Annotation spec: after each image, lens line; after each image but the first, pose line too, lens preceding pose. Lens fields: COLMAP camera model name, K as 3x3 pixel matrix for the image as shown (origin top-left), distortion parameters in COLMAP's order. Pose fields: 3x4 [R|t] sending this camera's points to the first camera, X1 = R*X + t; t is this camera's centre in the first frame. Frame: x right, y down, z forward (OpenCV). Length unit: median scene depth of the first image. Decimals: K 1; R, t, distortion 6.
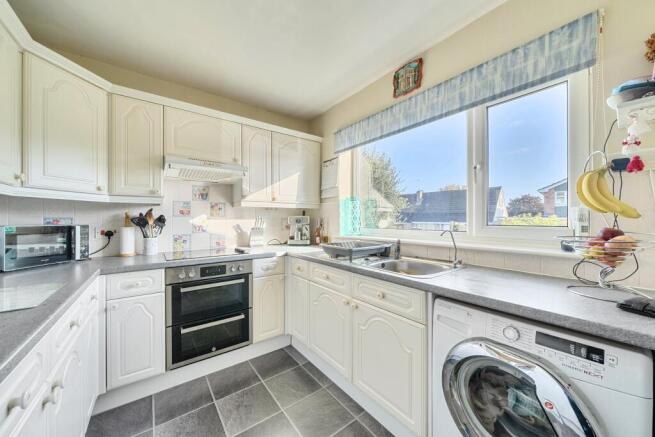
lens RADIAL K [[237.2, 0, 328.7], [0, 237.2, 219.7], [0, 0, 1]] dist [-0.009601, -0.000075]
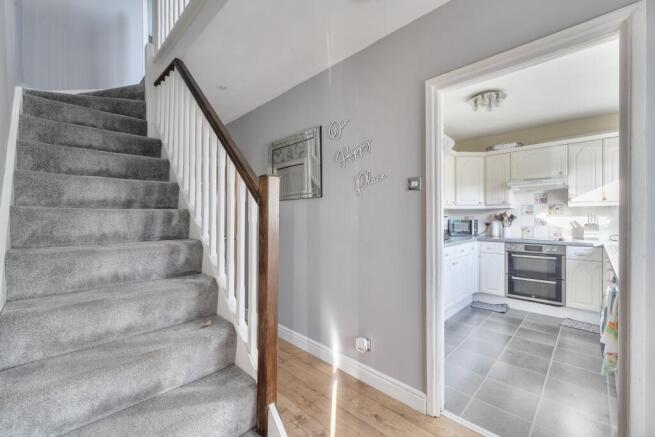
lens RADIAL K [[272.5, 0, 328.2], [0, 272.5, 216.6], [0, 0, 1]] dist [-0.000408, -0.000100]
pose [[0.131883, -0.002833, -0.991261, 1.090791], [0.006590, 0.999976, -0.001981, -0.007966], [0.991243, -0.006271, 0.131899, -0.594804]]
